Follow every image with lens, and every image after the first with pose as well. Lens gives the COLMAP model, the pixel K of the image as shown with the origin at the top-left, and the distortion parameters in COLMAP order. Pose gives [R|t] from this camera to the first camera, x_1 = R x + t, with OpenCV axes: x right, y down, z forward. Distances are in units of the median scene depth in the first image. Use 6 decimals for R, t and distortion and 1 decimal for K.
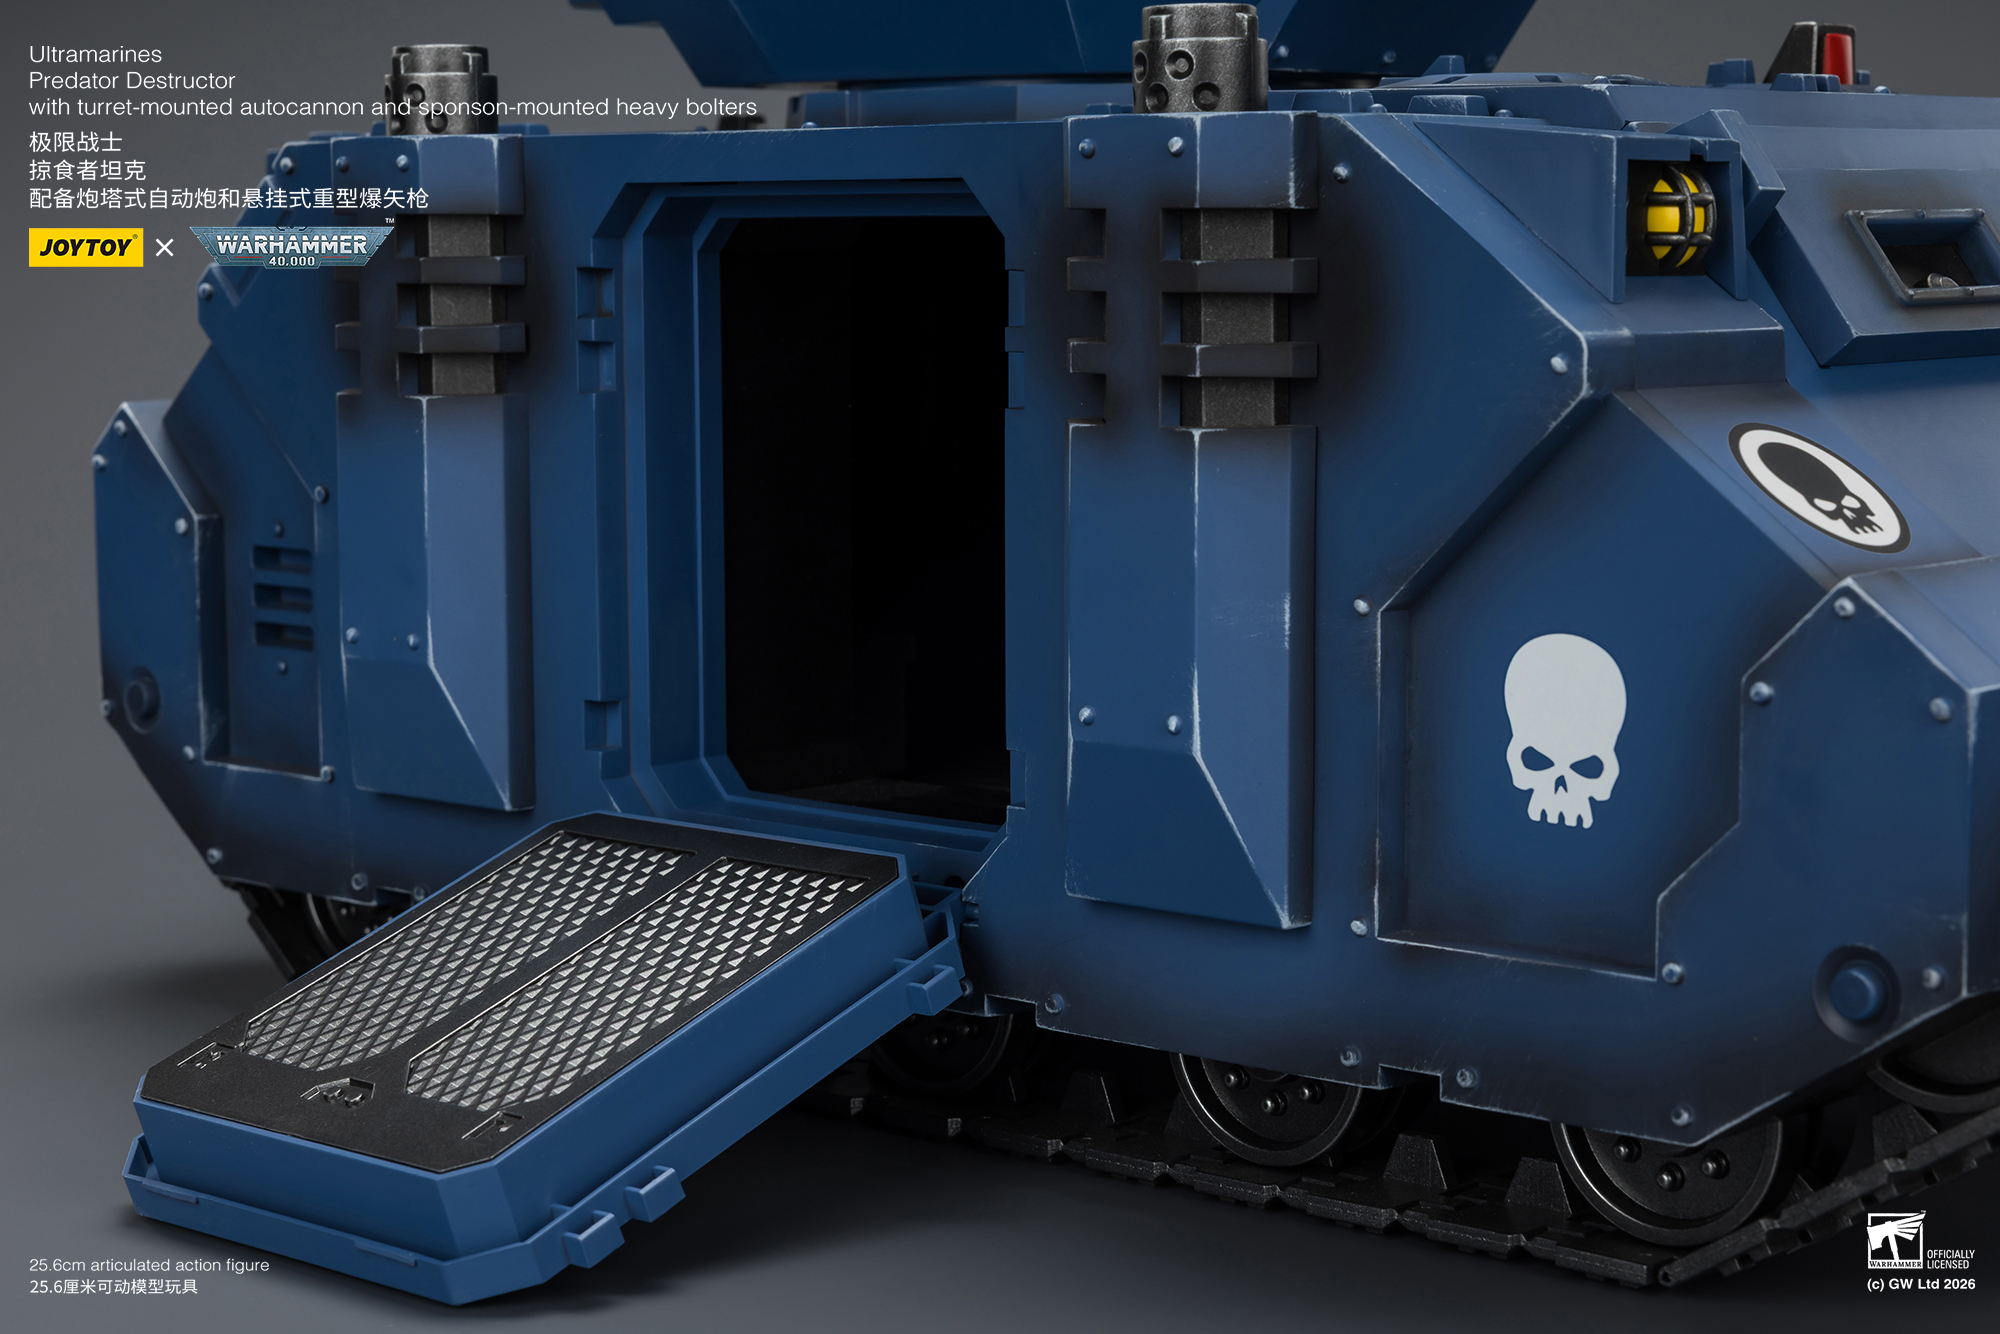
lens RADIAL K [[3810.7, 0, 1000.0], [0, 3810.7, 667.0], [0, 0, 1]] dist [0.029219, -0.302249]
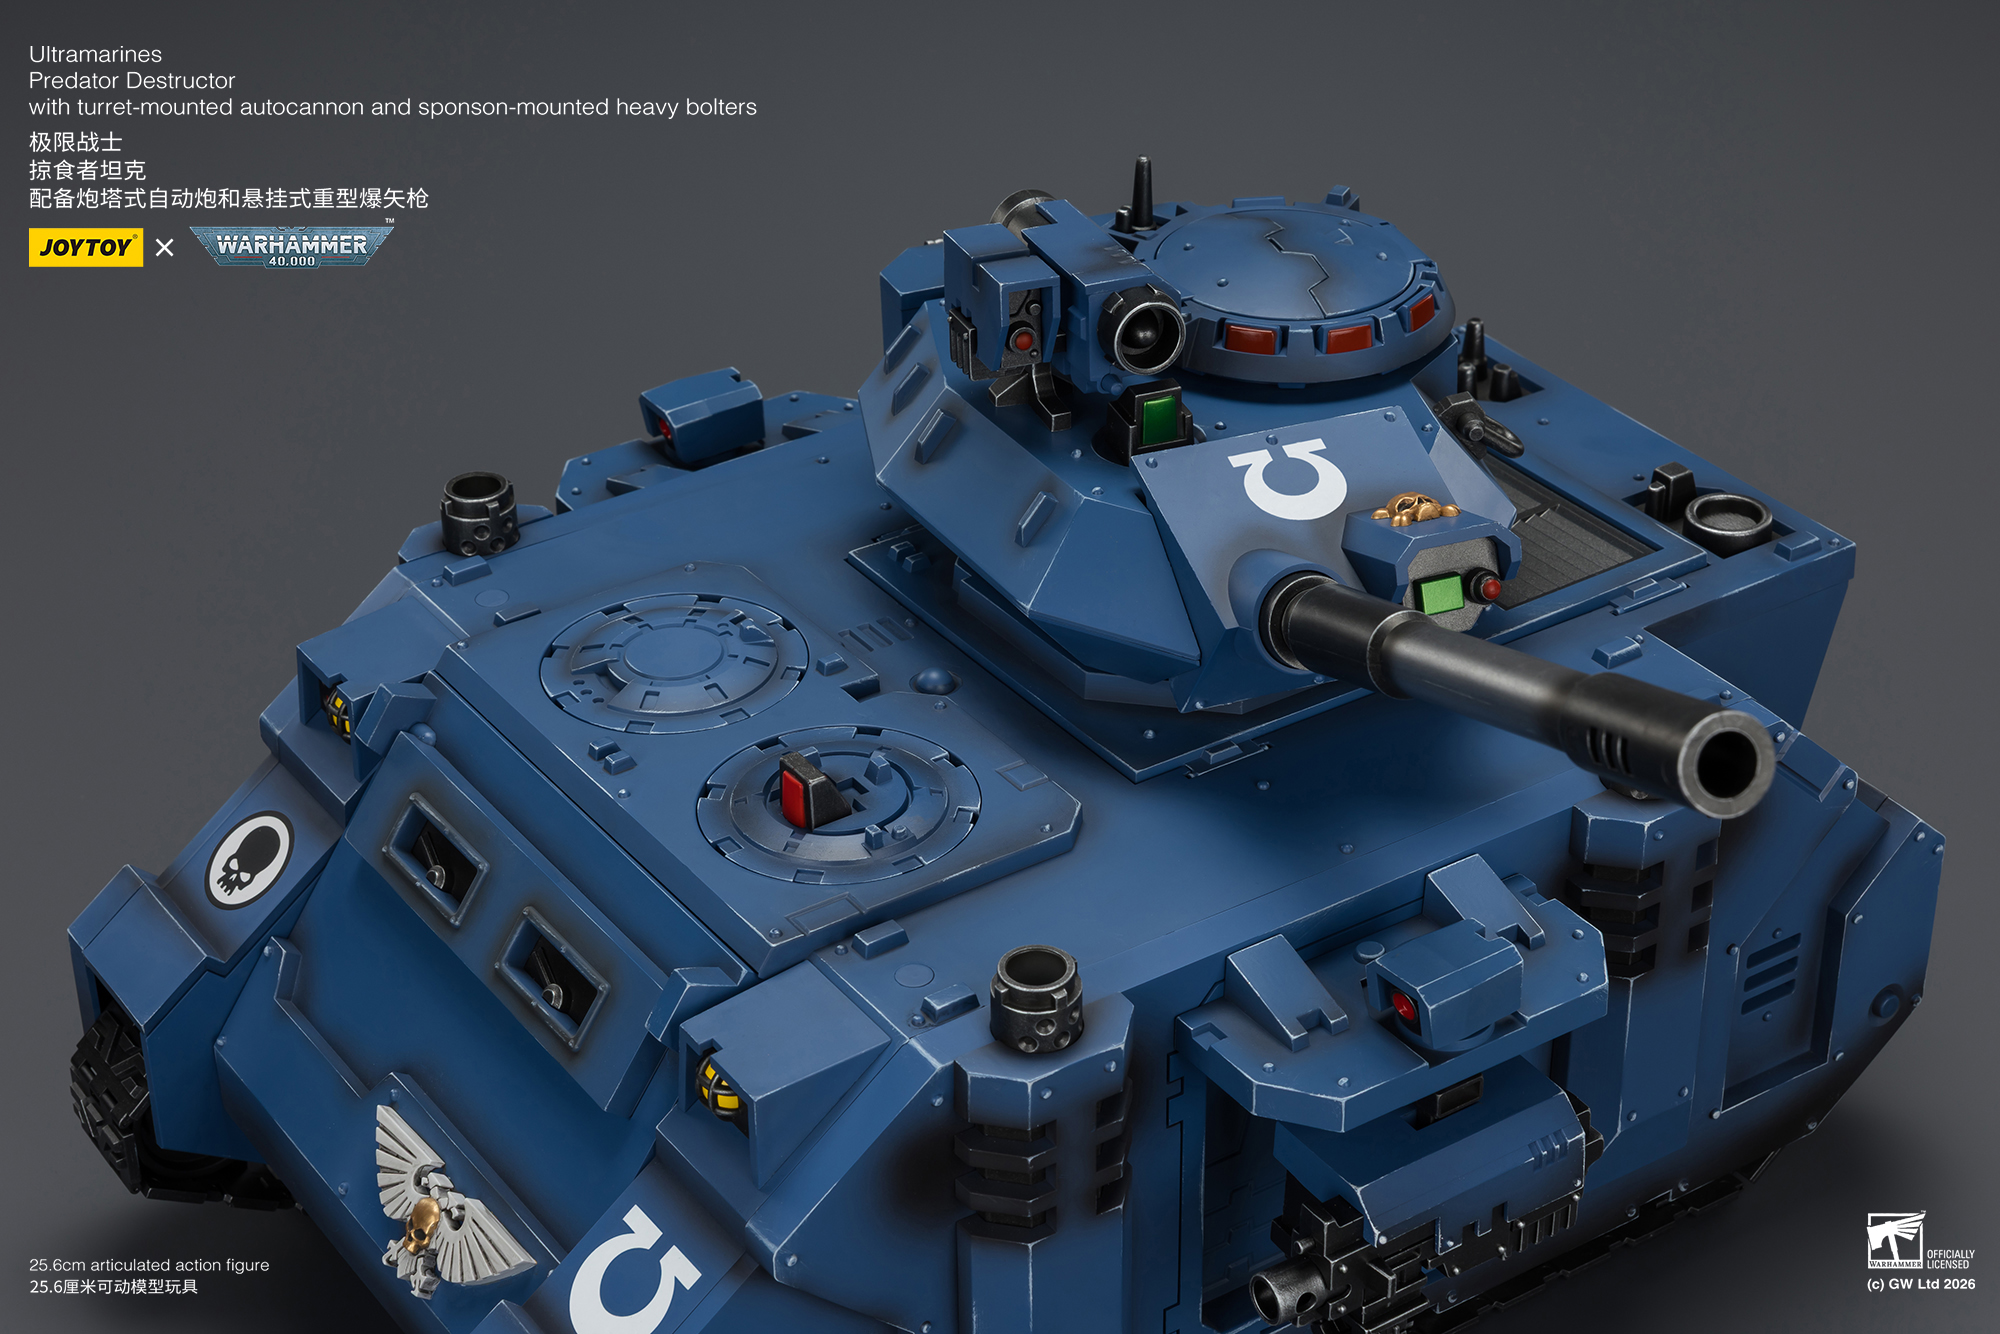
lens RADIAL K [[3810.7, 0, 1000.0], [0, 3810.7, 667.0], [0, 0, 1]] dist [0.029219, -0.302249]
pose [[-0.239069, 0.511855, -0.825137, 1.597635], [-0.093926, 0.833603, 0.544320, -1.159462], [0.966449, 0.207631, -0.151212, 1.607347]]
